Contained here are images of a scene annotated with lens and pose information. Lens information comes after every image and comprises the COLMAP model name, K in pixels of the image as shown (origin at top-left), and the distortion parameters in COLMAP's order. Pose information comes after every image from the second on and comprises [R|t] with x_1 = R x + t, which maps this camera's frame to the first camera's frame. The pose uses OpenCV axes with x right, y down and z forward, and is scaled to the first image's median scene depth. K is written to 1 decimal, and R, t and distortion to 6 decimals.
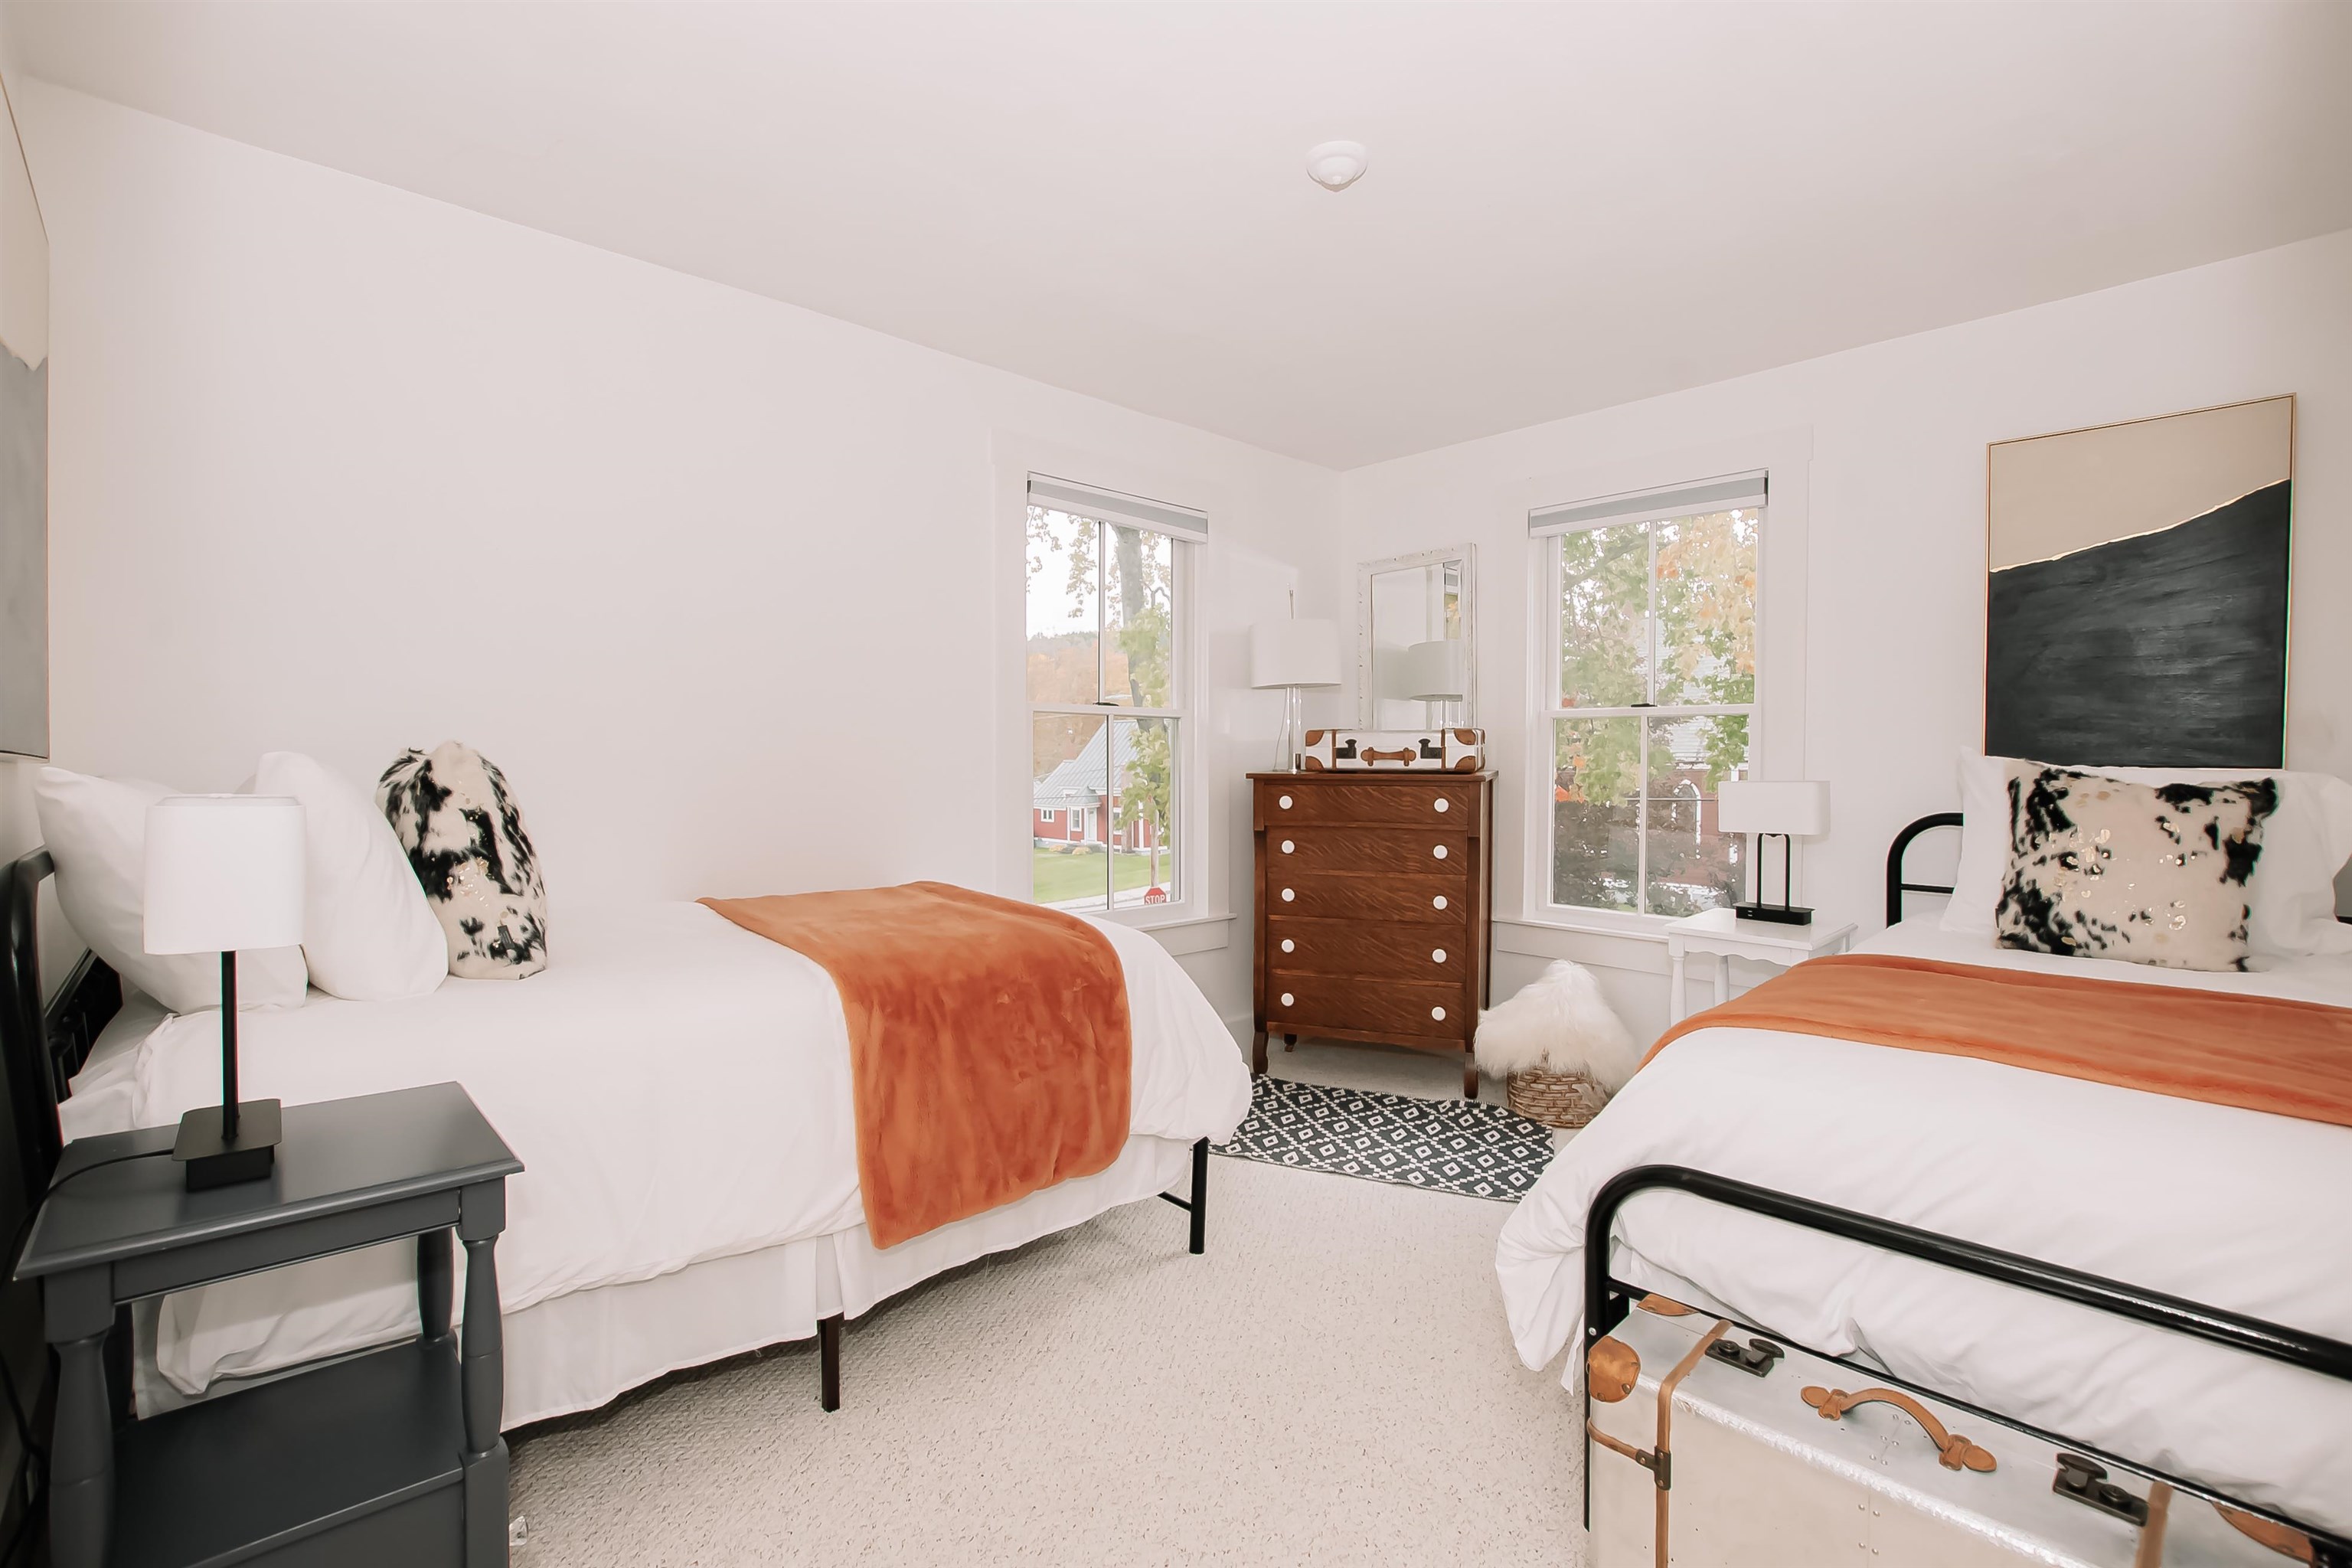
lens RADIAL K [[1070.7, 0, 1181.8], [0, 1070.7, 789.5], [0, 0, 1]] dist [-0.000237, -0.000262]
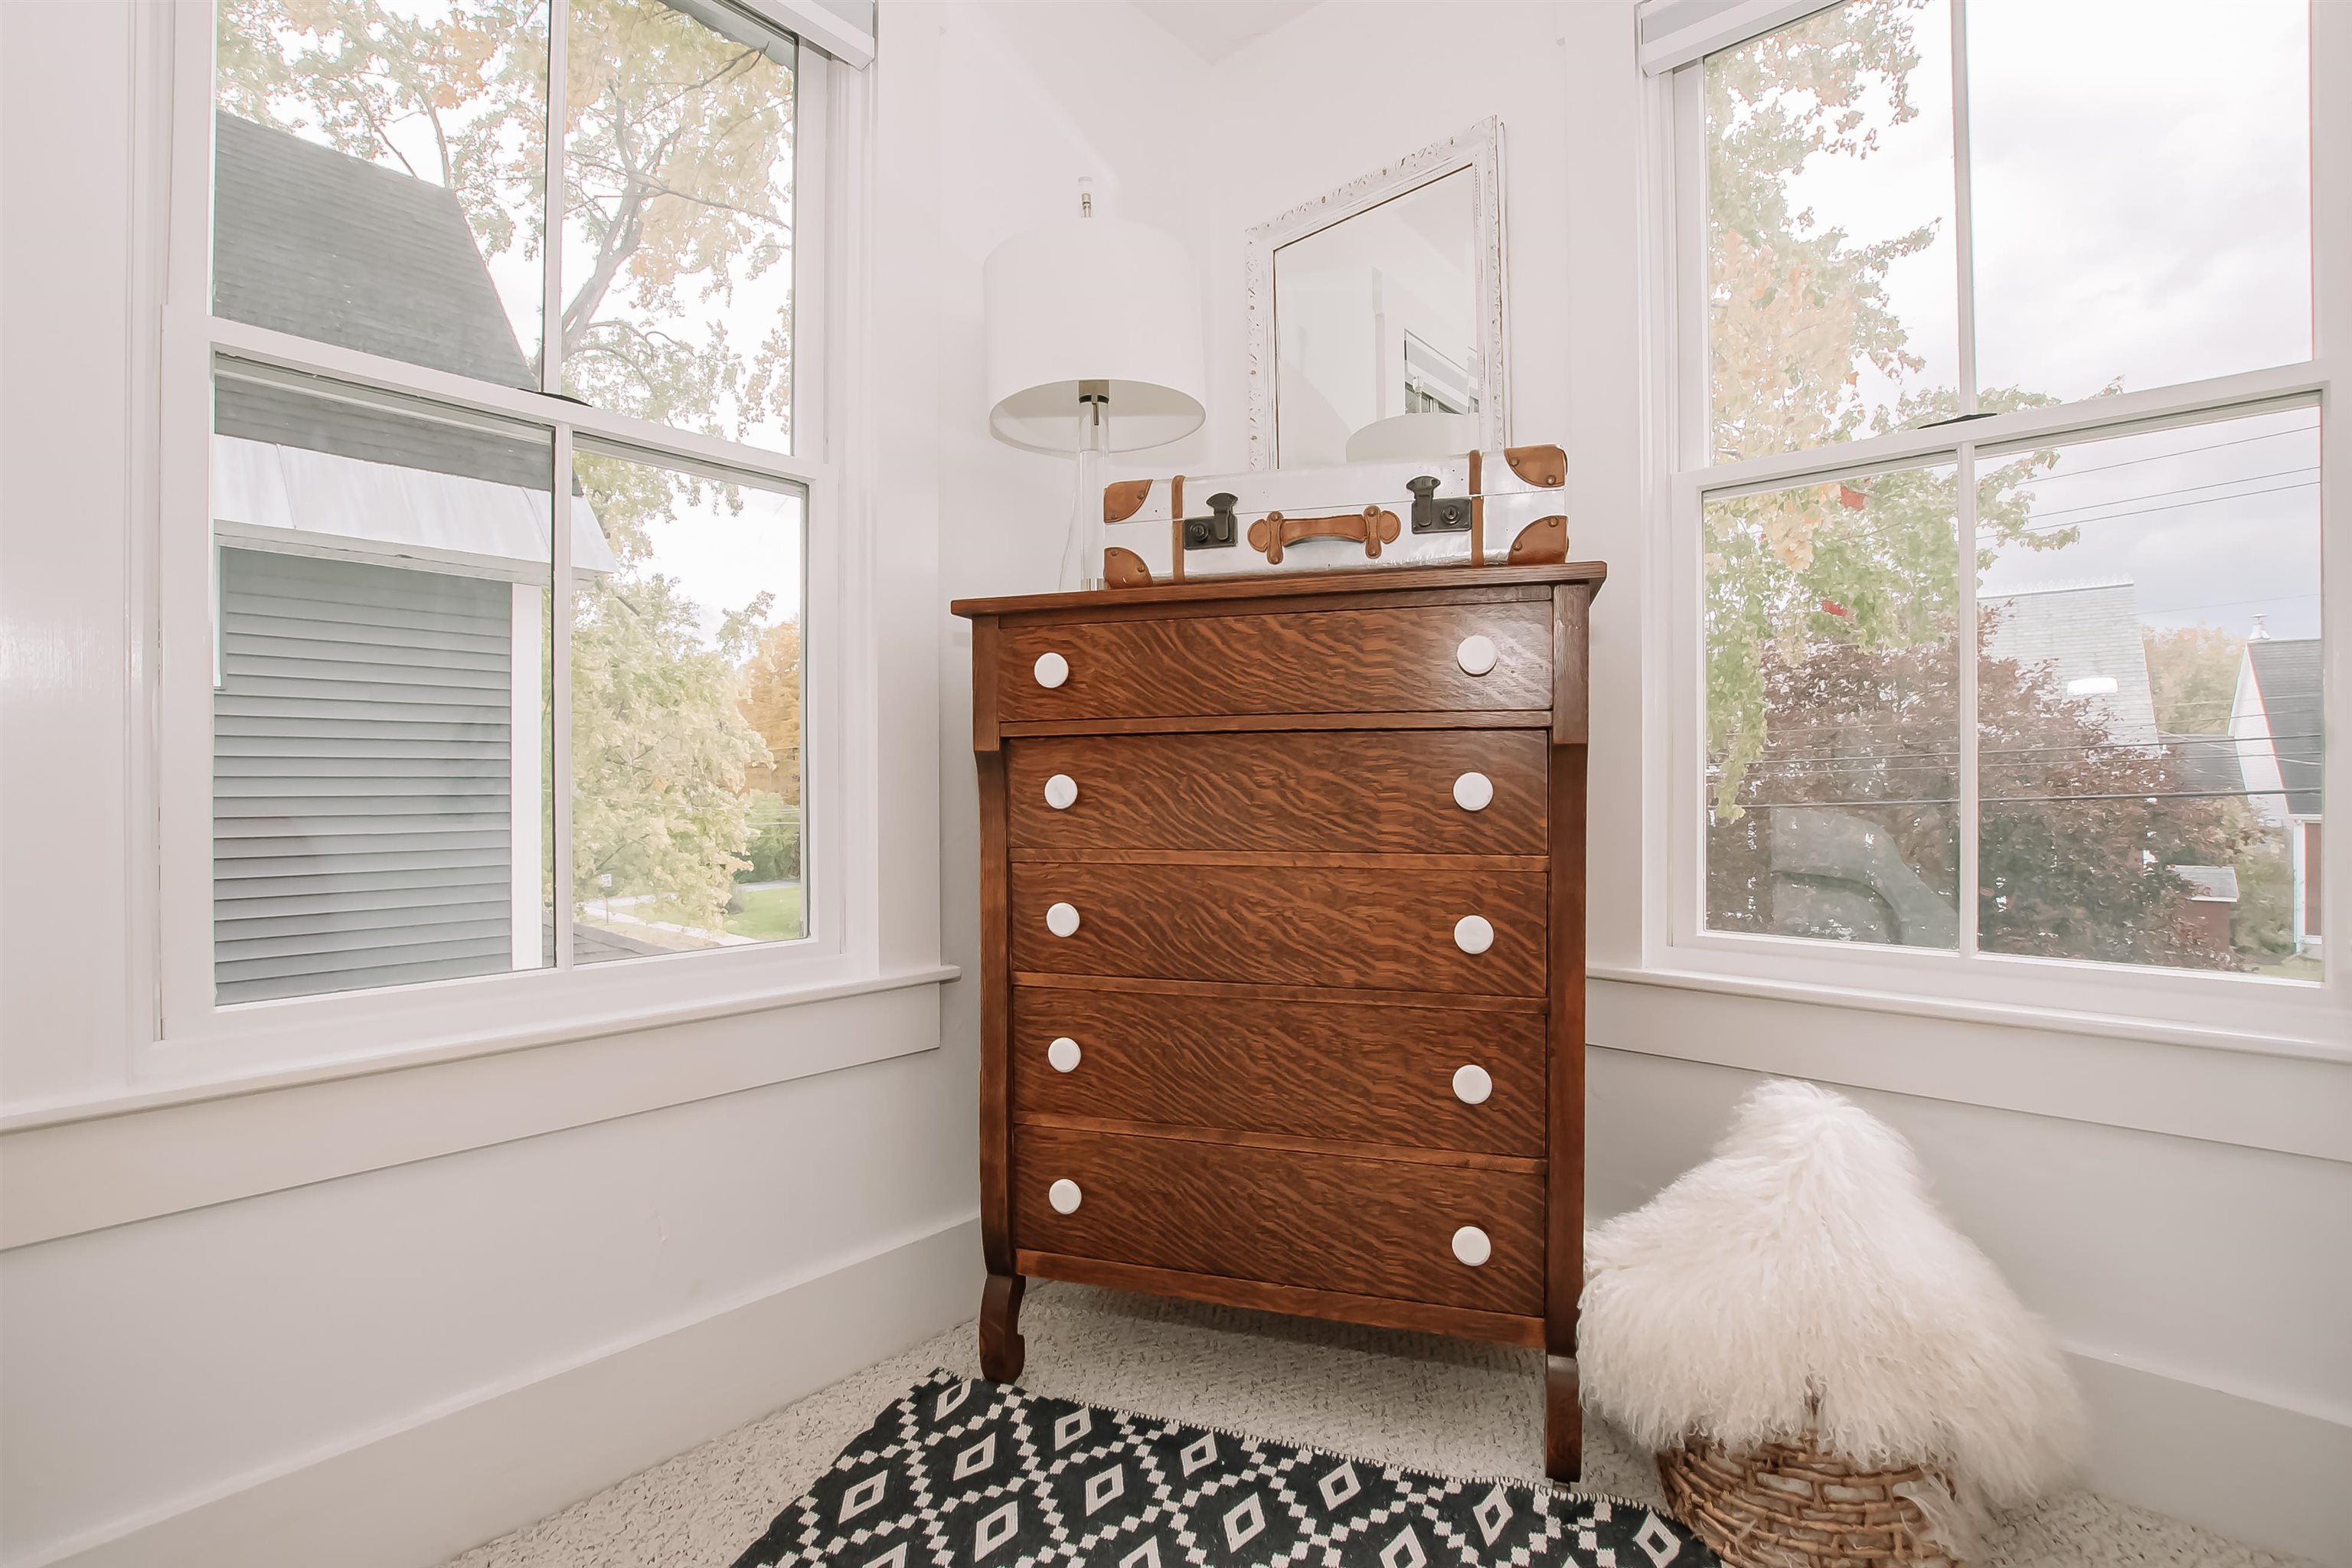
lens RADIAL K [[1070.7, 0, 1181.4], [0, 1070.7, 789.4], [0, 0, 1]] dist [-0.000237, -0.000262]
pose [[0.996357, -0.006659, 0.085018, 0.112139], [0.008605, 0.999709, -0.022551, 0.063231], [-0.084843, 0.023201, 0.996124, 0.636545]]
